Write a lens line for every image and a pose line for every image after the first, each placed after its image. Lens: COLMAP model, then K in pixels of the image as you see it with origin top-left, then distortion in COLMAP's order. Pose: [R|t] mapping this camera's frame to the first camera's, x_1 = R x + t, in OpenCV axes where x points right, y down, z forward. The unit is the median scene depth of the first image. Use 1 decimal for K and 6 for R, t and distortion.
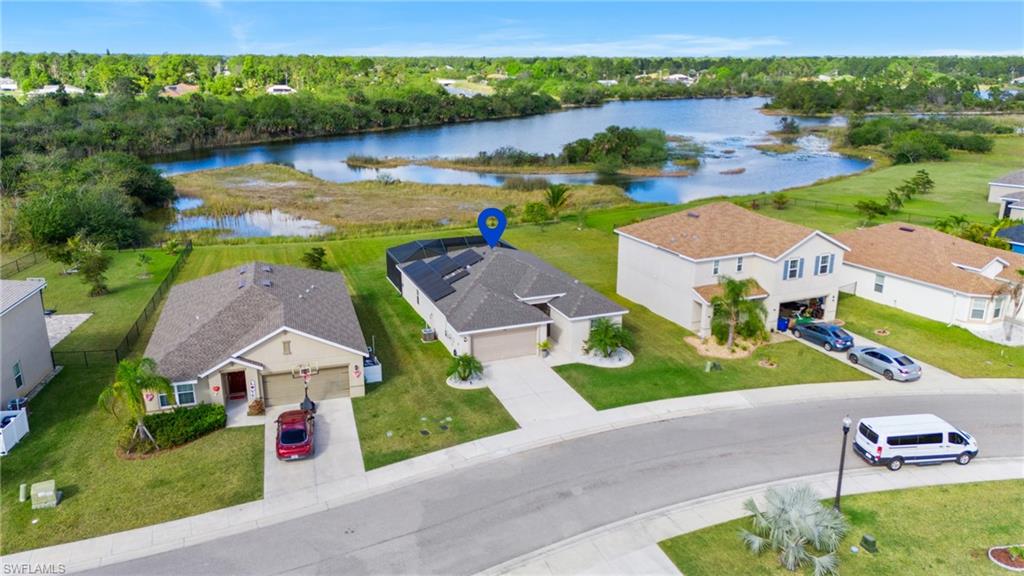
lens RADIAL K [[748.8, 0, 512.0], [0, 748.8, 288.0], [0, 0, 1]] dist [0.093757, -0.105808]
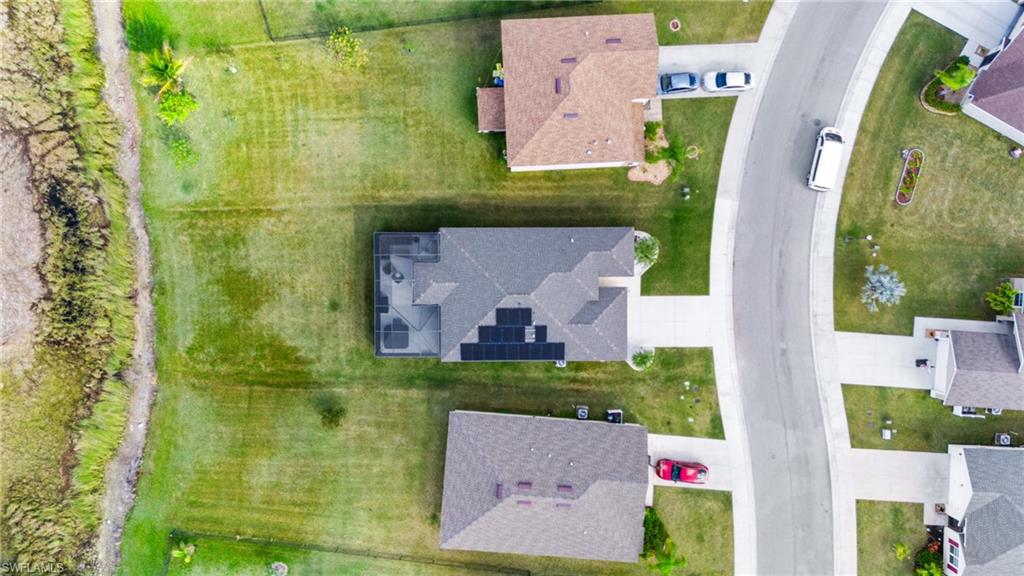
lens RADIAL K [[748.8, 0, 512.0], [0, 748.8, 288.0], [0, 0, 1]] dist [0.093757, -0.105808]
pose [[0.367691, -0.929842, -0.014058, -0.004212], [0.246932, 0.083048, 0.965468, -1.101231], [-0.896565, -0.358465, 0.260144, 0.697188]]
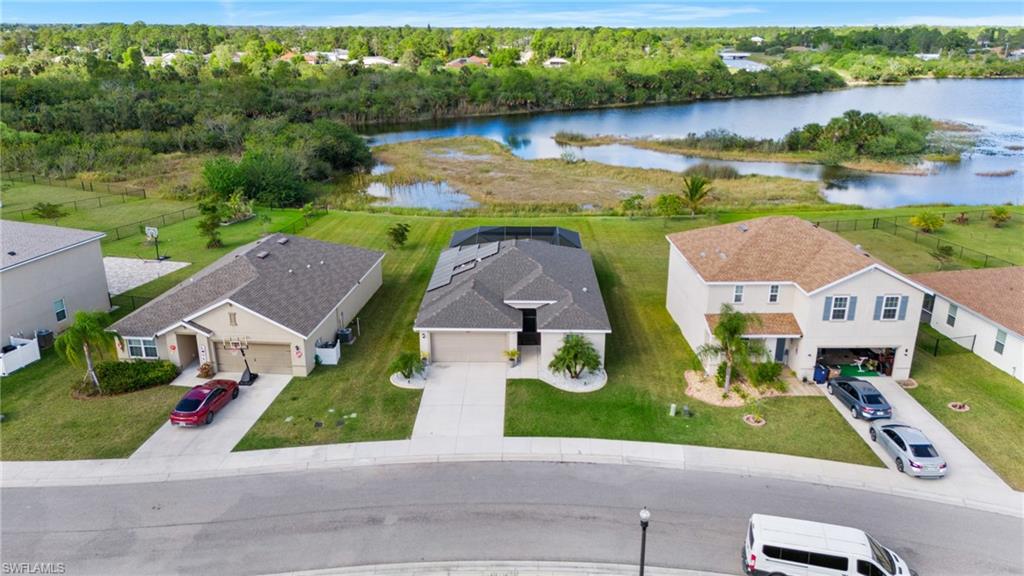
lens RADIAL K [[748.8, 0, 512.0], [0, 748.8, 288.0], [0, 0, 1]] dist [0.093757, -0.105808]
pose [[0.922967, 0.125714, -0.363770, 0.310366], [-0.113224, 0.992015, 0.055551, -0.047056], [0.367849, -0.010084, 0.929831, 0.118785]]
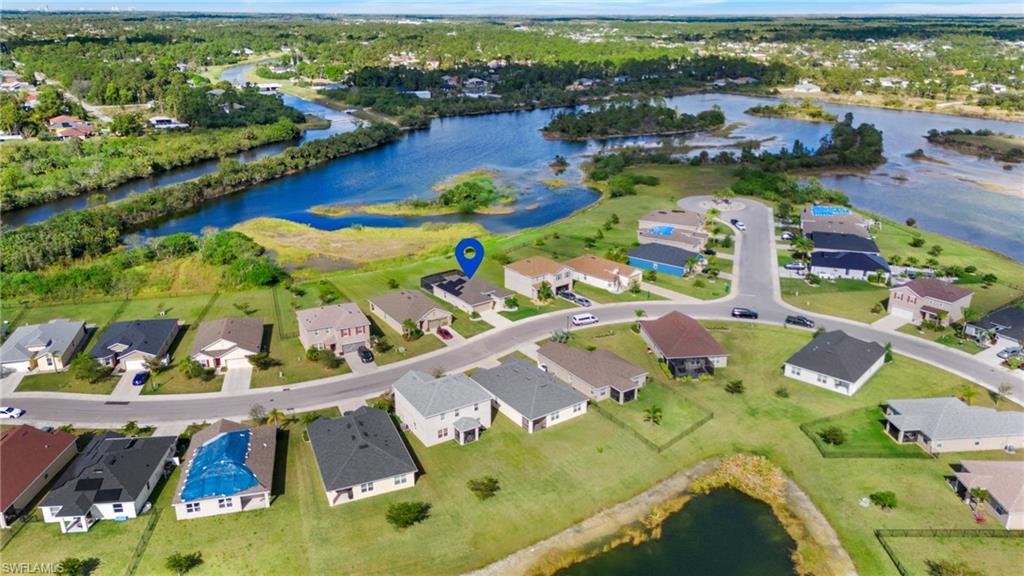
lens RADIAL K [[748.8, 0, 512.0], [0, 748.8, 288.0], [0, 0, 1]] dist [0.093757, -0.105808]
pose [[0.962607, -0.091590, 0.254948, -0.623407], [0.077788, 0.994931, 0.063727, -0.186596], [-0.259492, -0.041512, 0.964853, -1.974398]]
